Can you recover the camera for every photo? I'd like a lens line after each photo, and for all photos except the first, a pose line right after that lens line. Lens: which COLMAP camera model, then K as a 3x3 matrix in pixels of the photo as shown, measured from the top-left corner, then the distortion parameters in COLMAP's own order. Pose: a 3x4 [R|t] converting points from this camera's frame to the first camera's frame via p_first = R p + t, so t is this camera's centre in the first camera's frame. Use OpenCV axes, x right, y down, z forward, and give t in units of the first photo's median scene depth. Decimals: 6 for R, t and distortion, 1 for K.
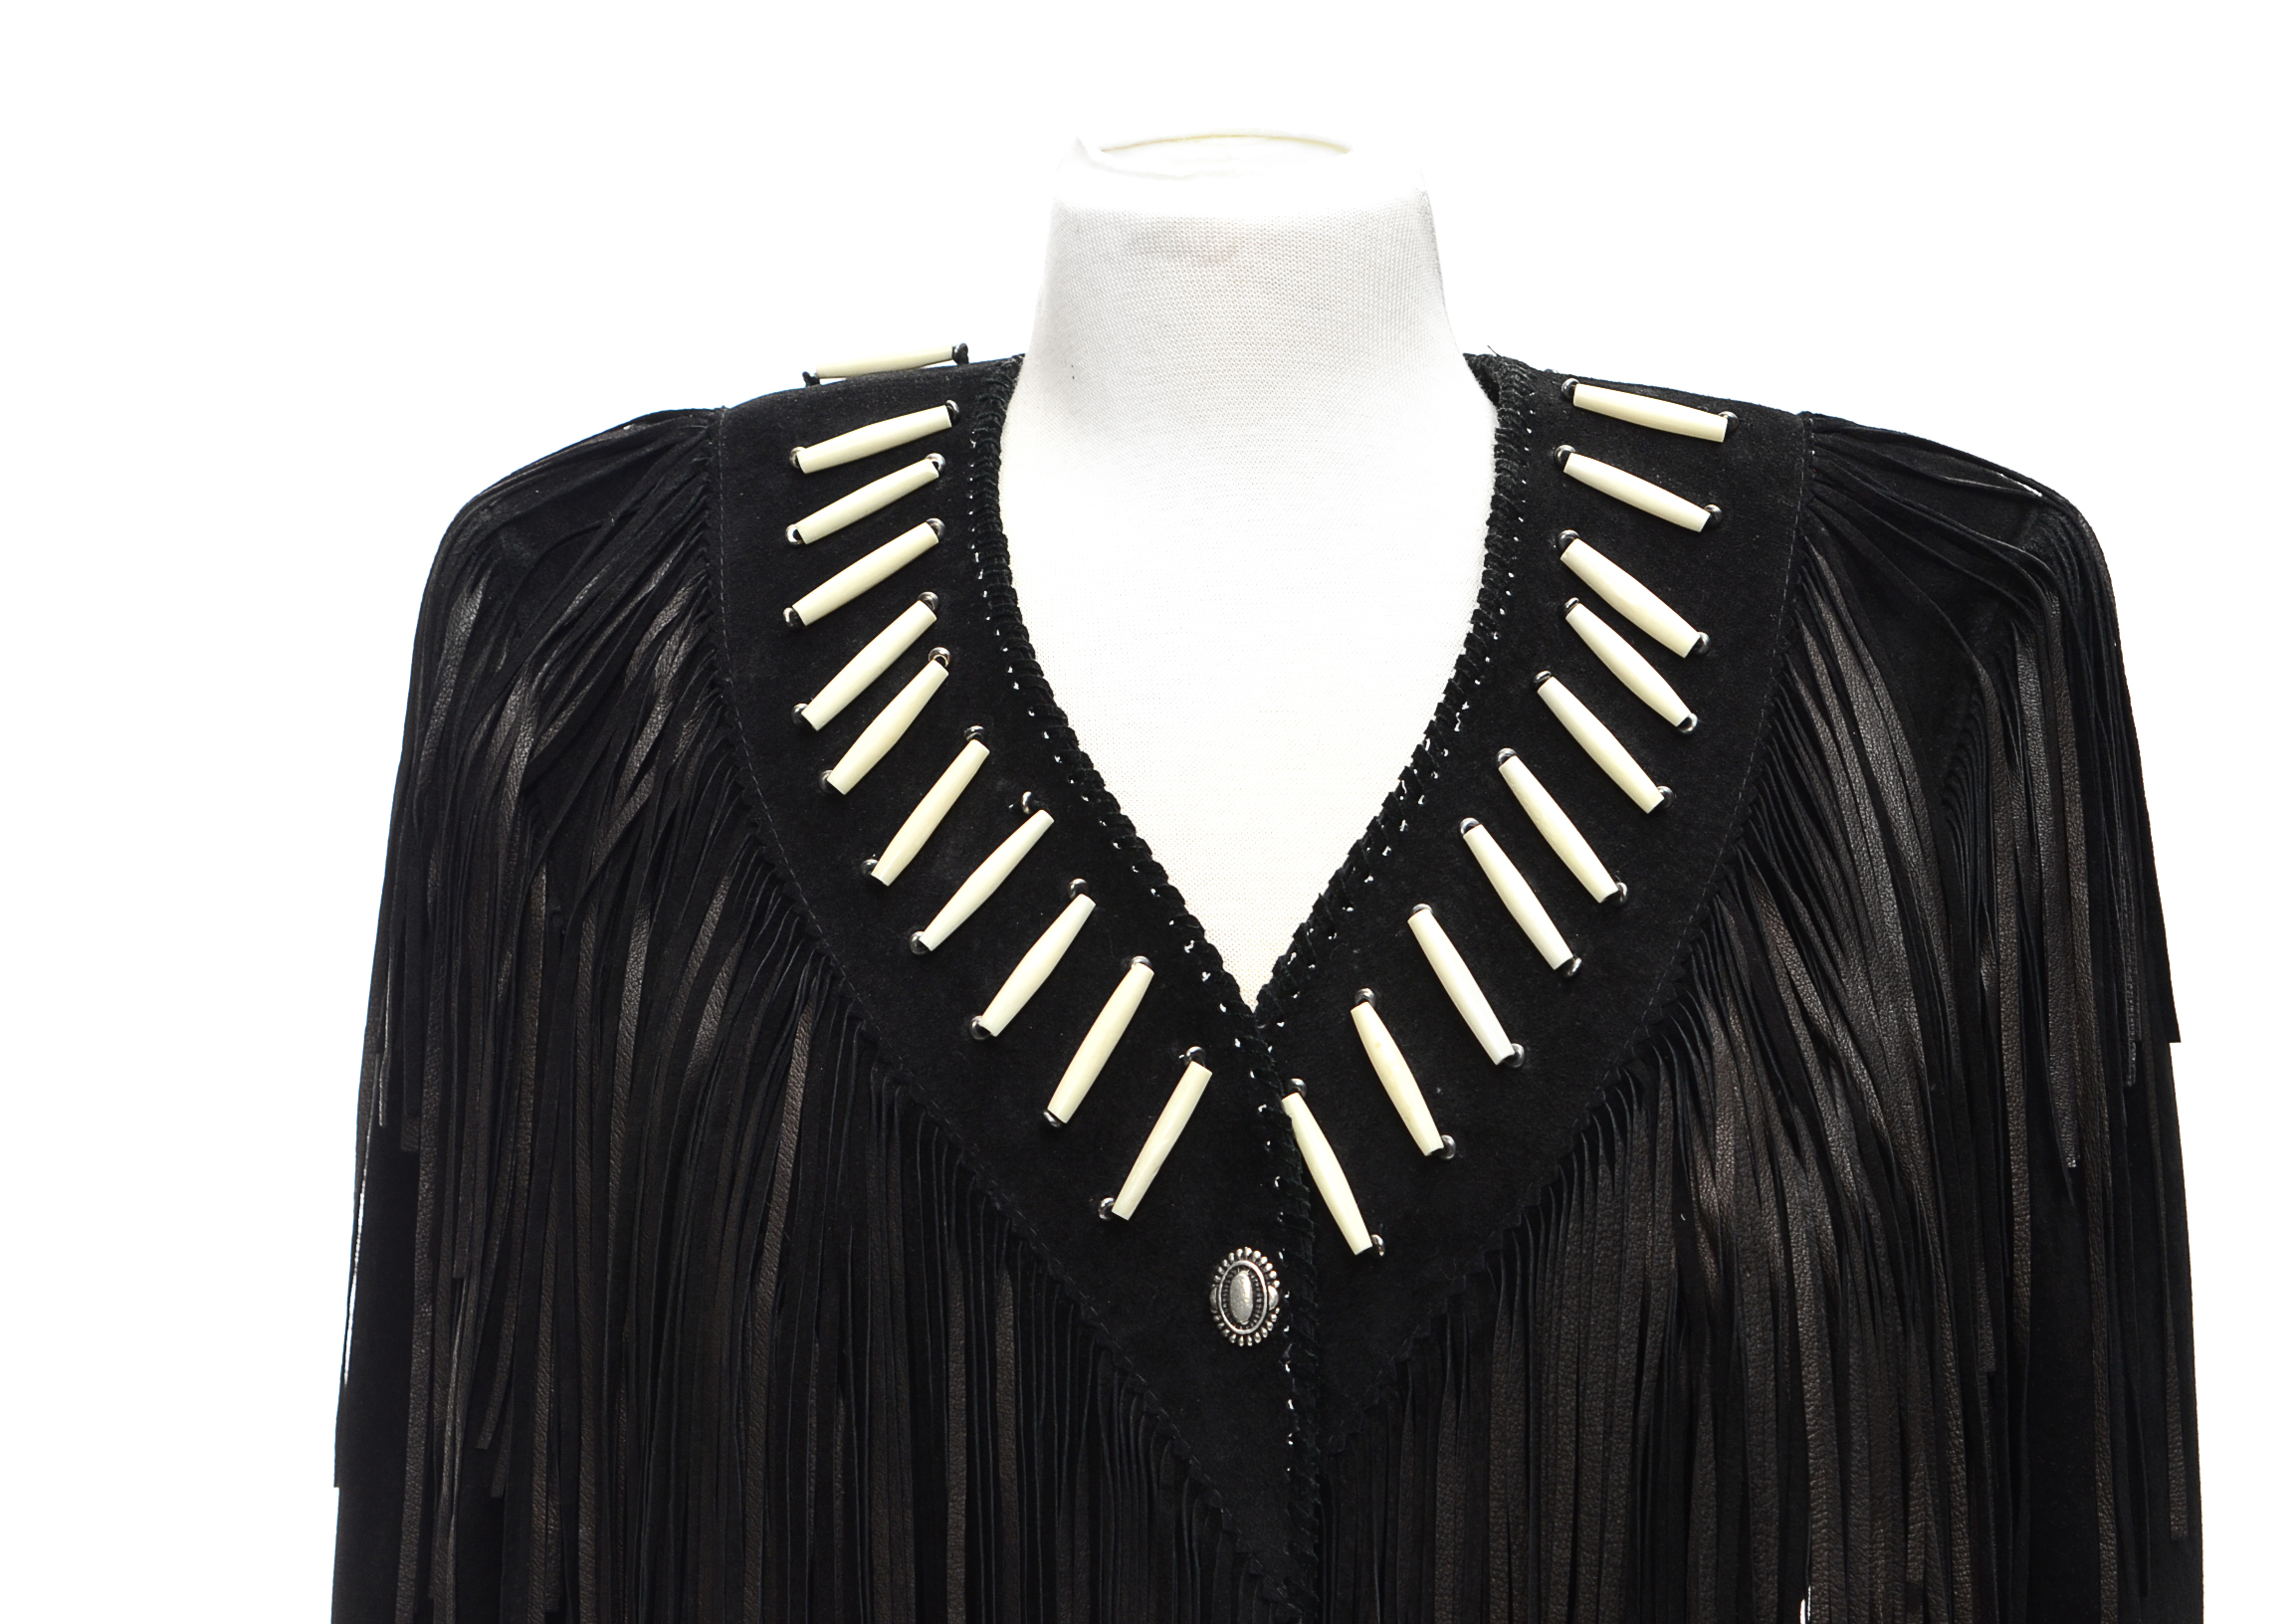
lens RADIAL K [[5524.7, 0, 1225.5], [0, 5524.7, 811.8], [0, 0, 1]] dist [0.061533, 0.314799]
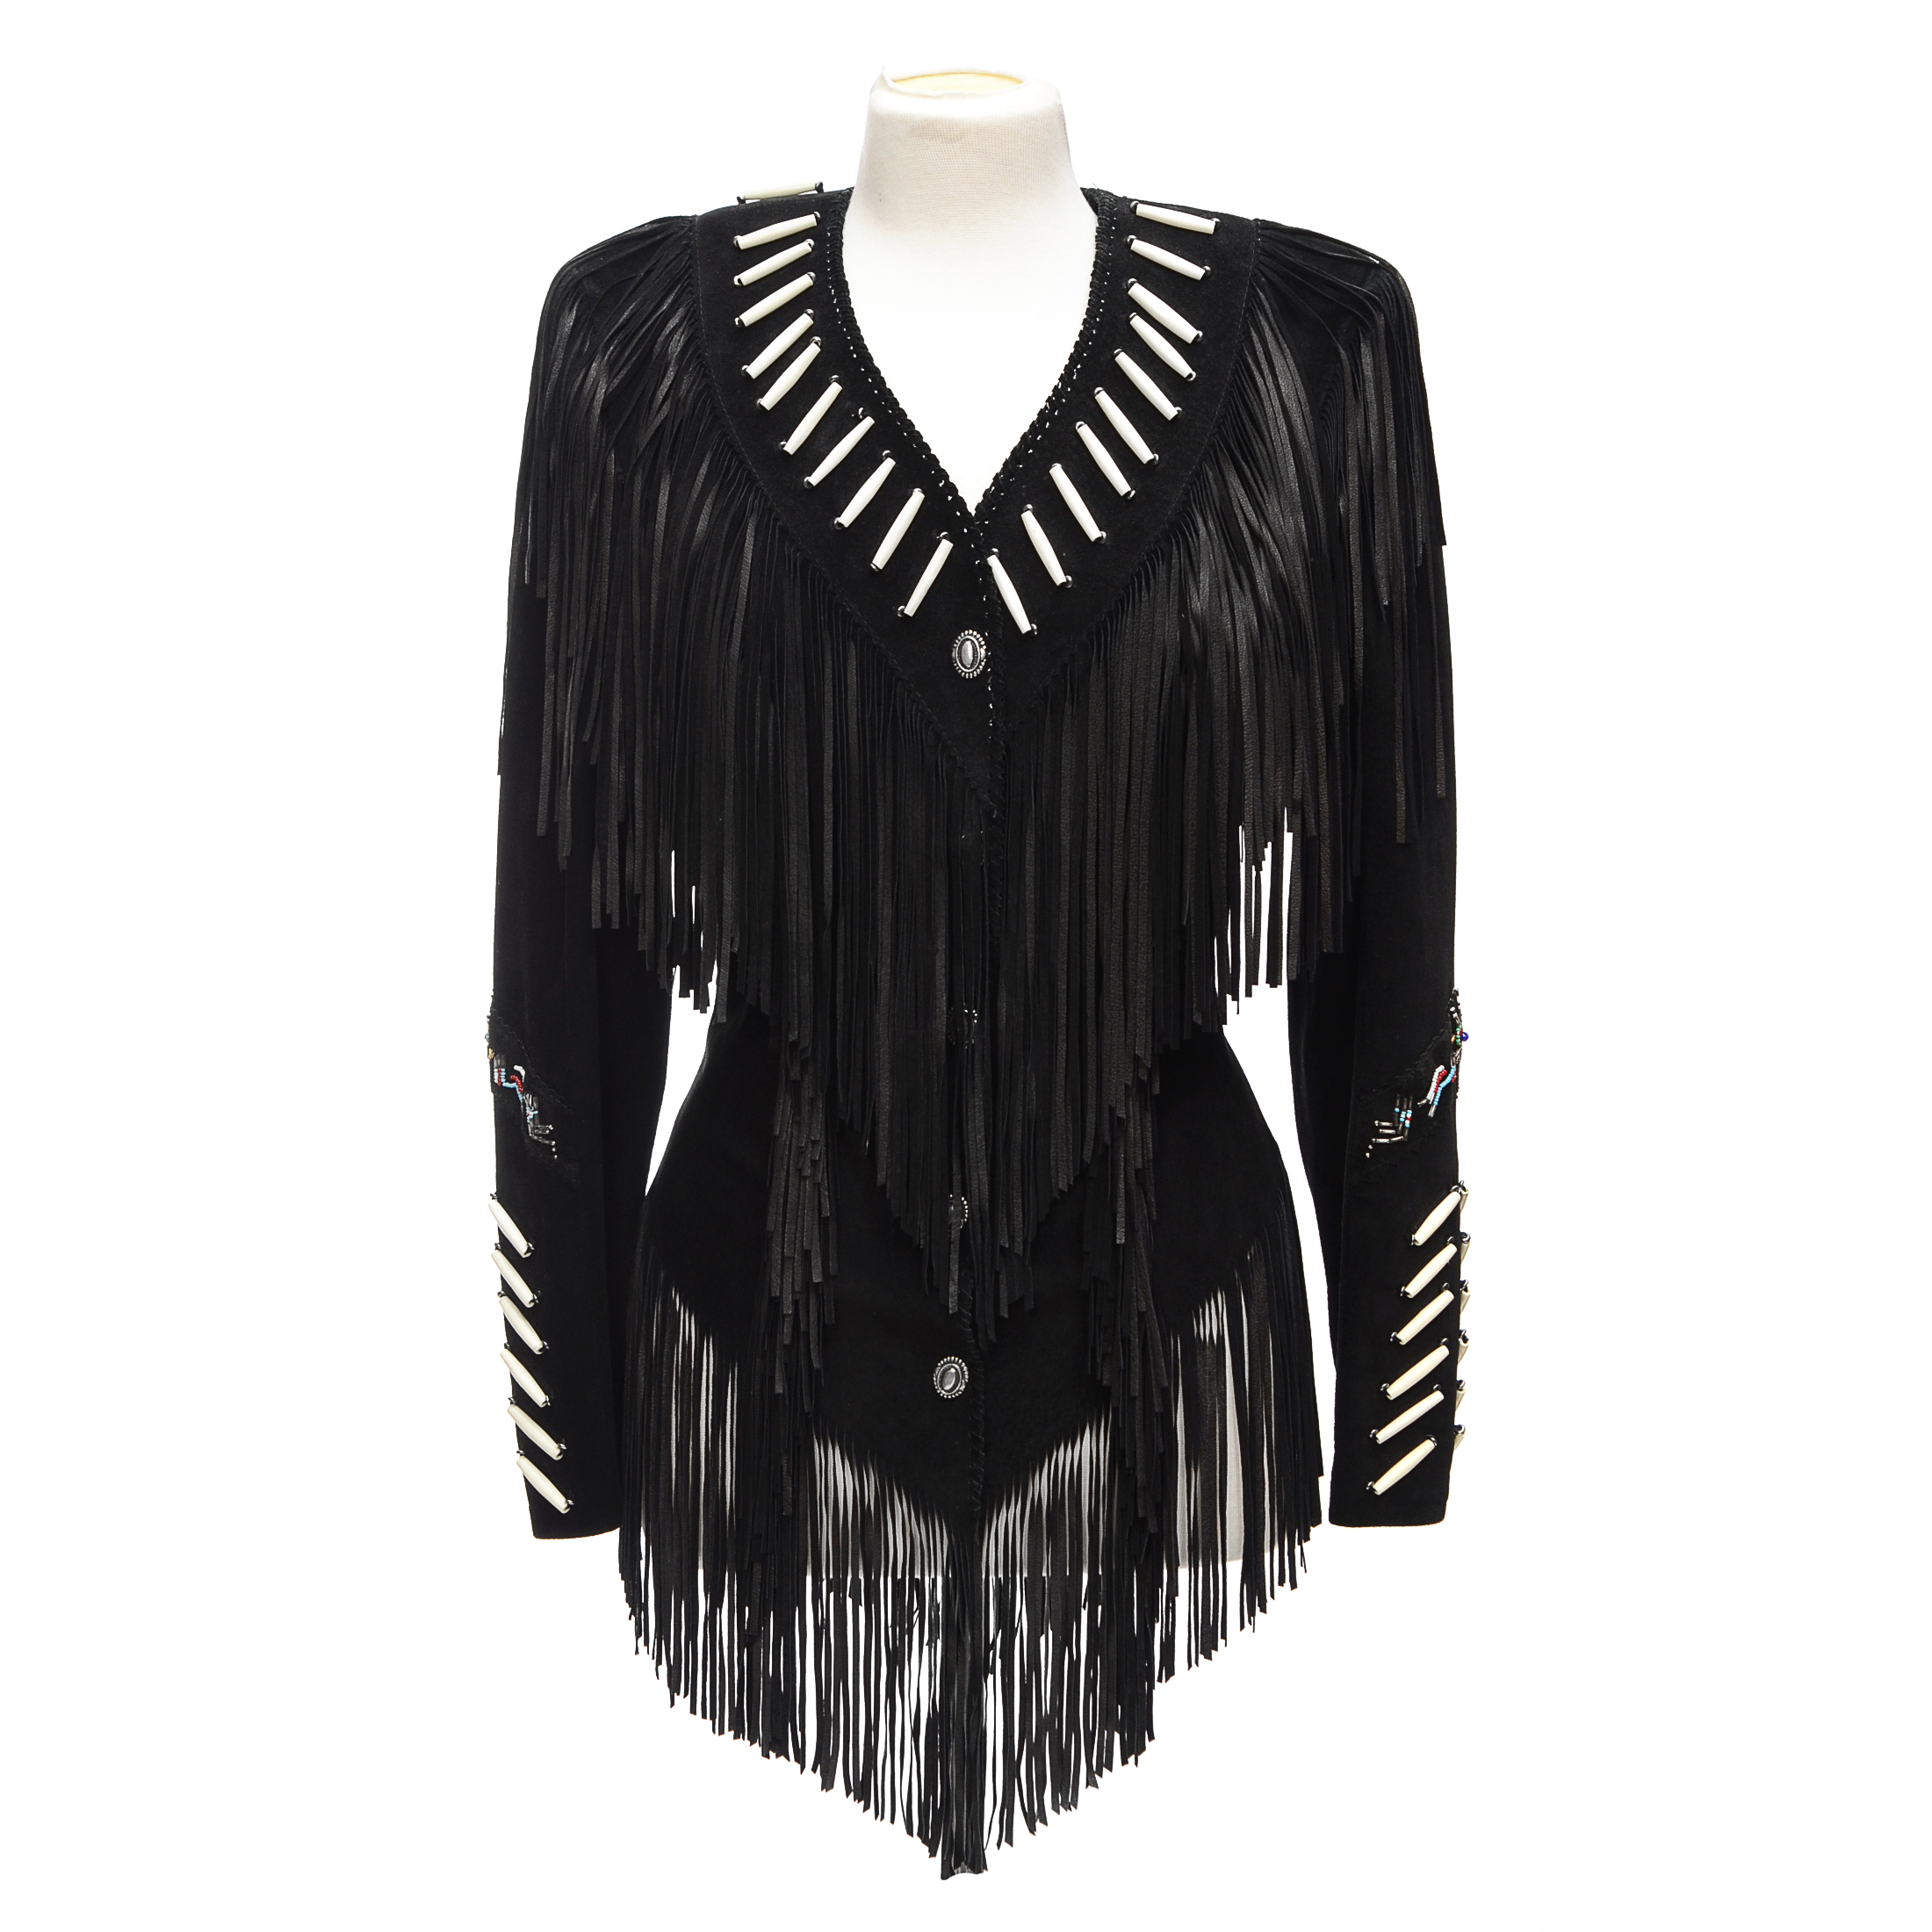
lens RADIAL K [[4681.8, 0, 921.3], [0, 4681.8, 921.8], [0, 0, 1]] dist [-0.006322, 0.126572]
pose [[0.999997, 0.001774, 0.001376, -0.016130], [-0.001875, 0.997011, 0.077241, 0.052063], [-0.001235, -0.077244, 0.997011, -0.727266]]
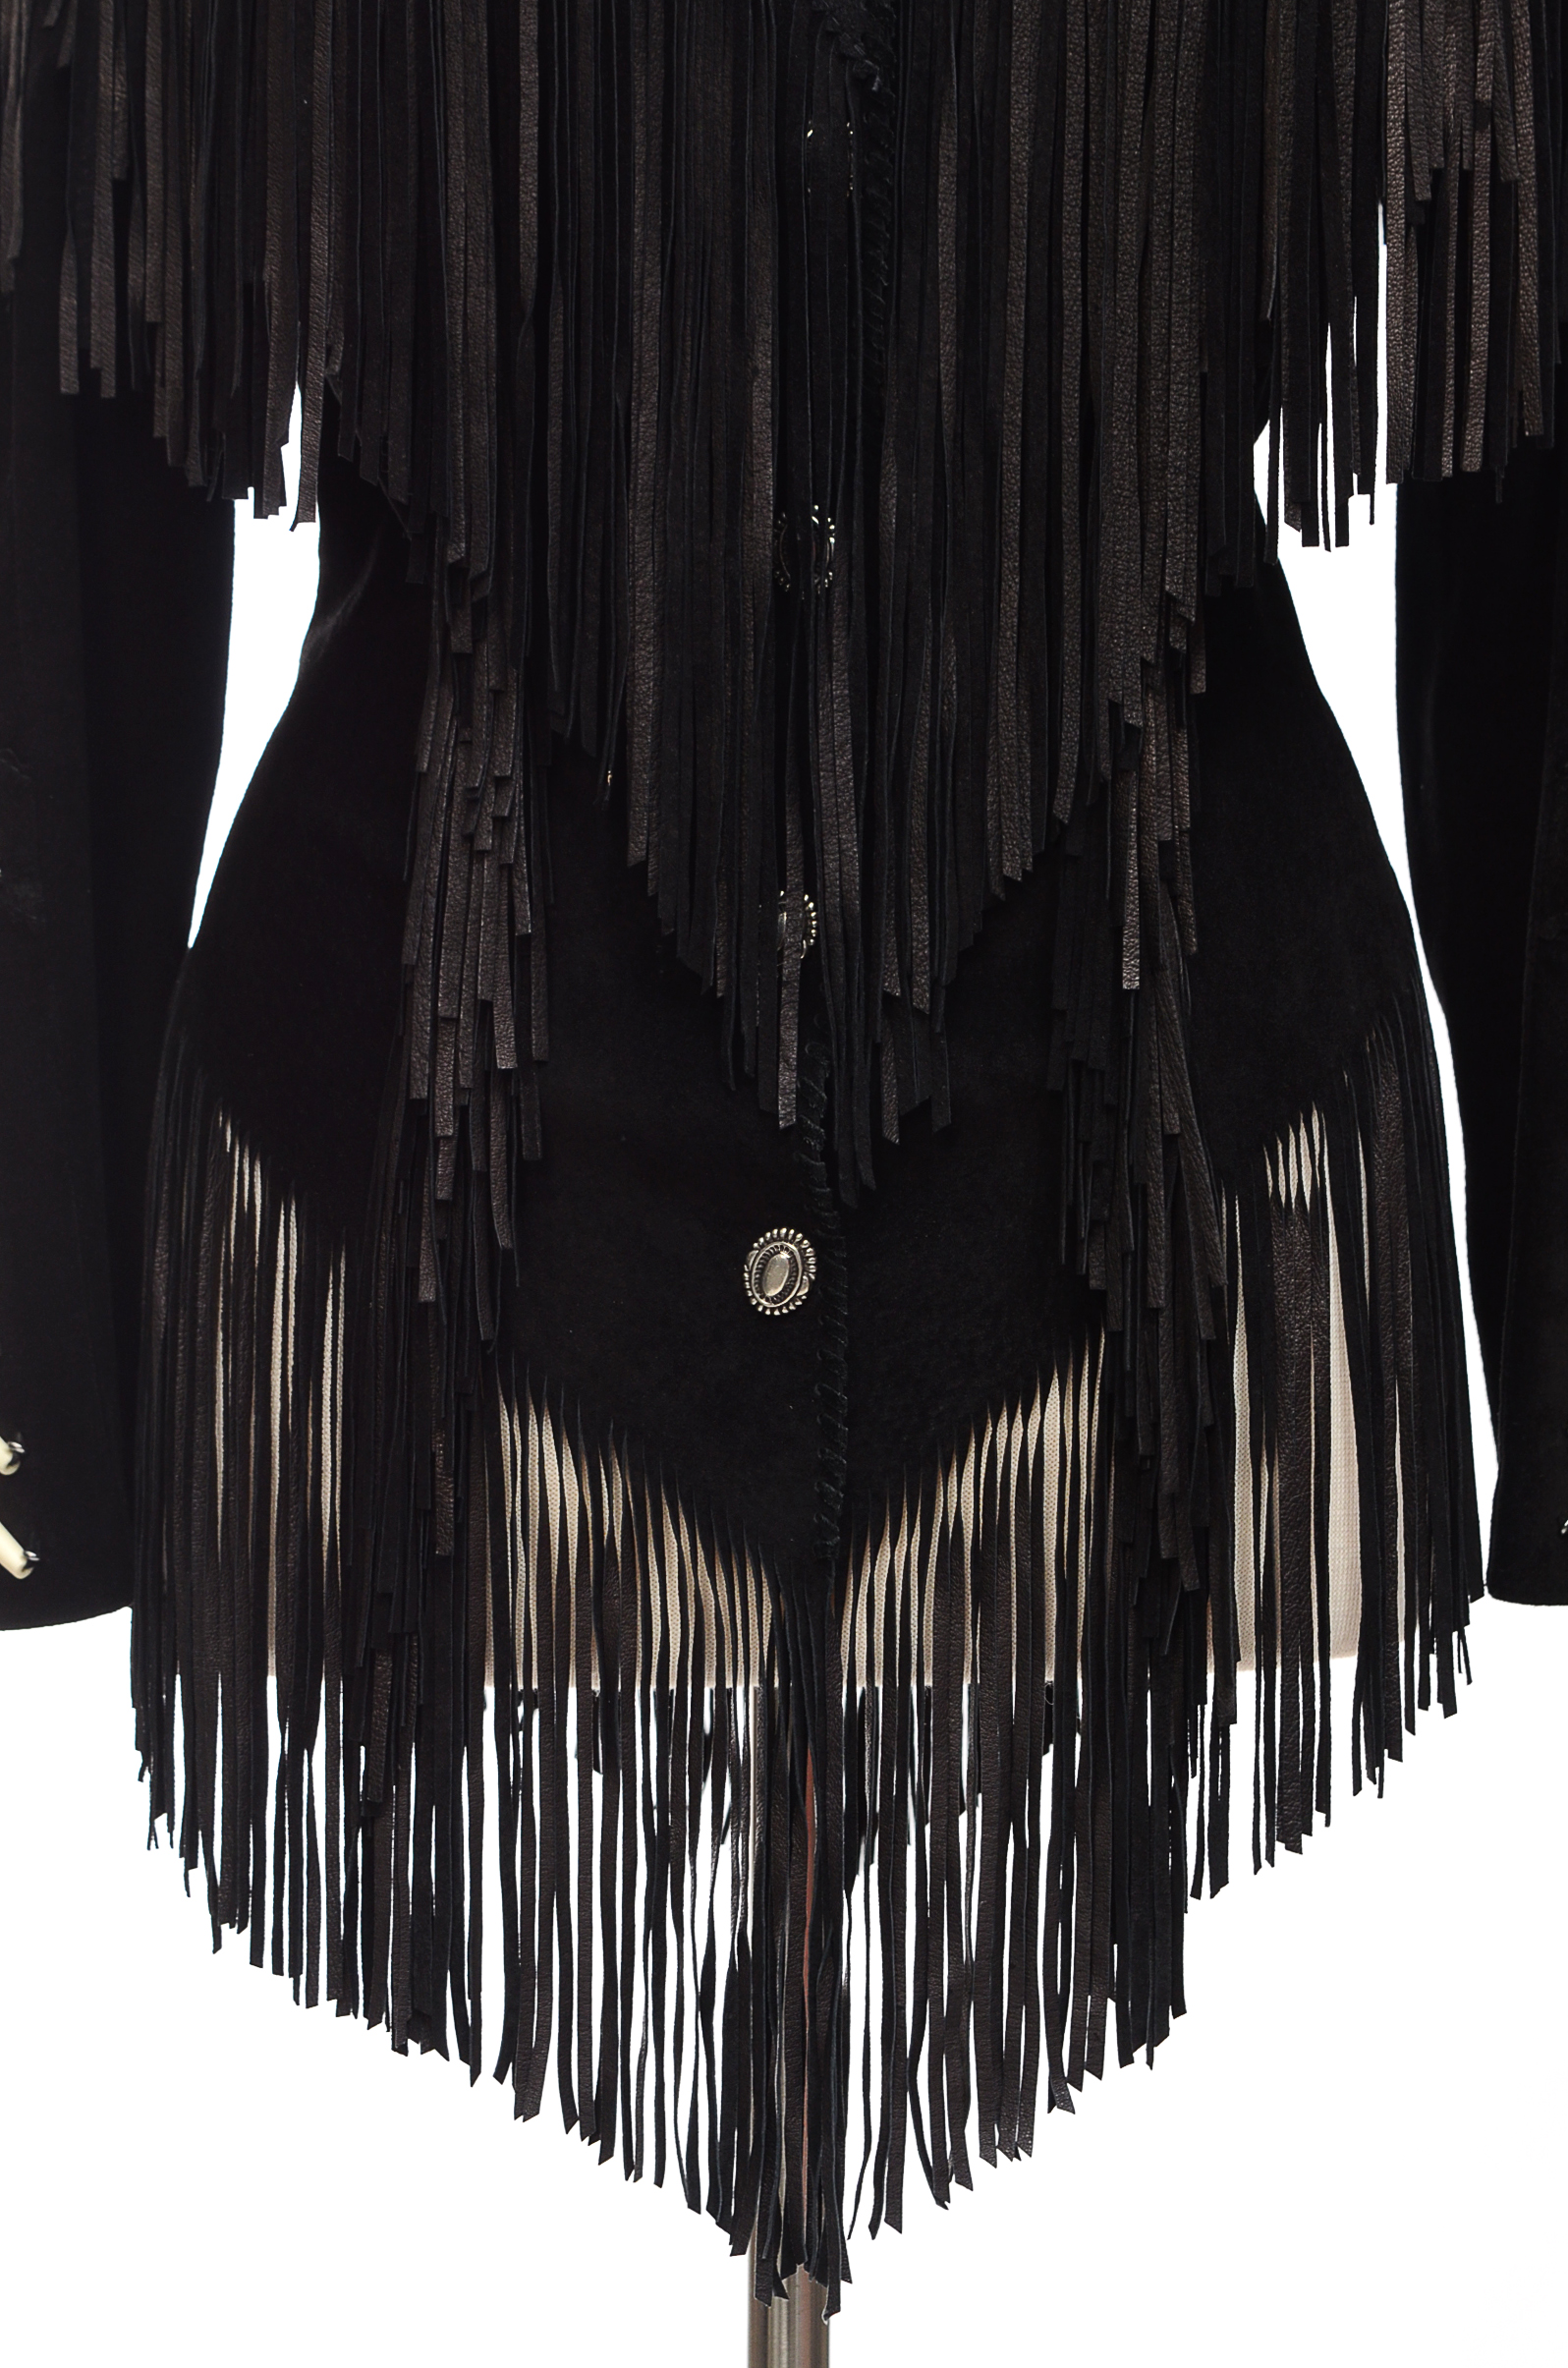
lens RADIAL K [[4436.0, 0, 784.0], [0, 4436.0, 1184.0], [0, 0, 1]] dist [0.031893, -0.130119]
pose [[0.999588, 0.003678, 0.028473, -0.024692], [-0.005470, 0.997990, 0.063134, 0.288616], [-0.028183, -0.063263, 0.997599, 0.191444]]
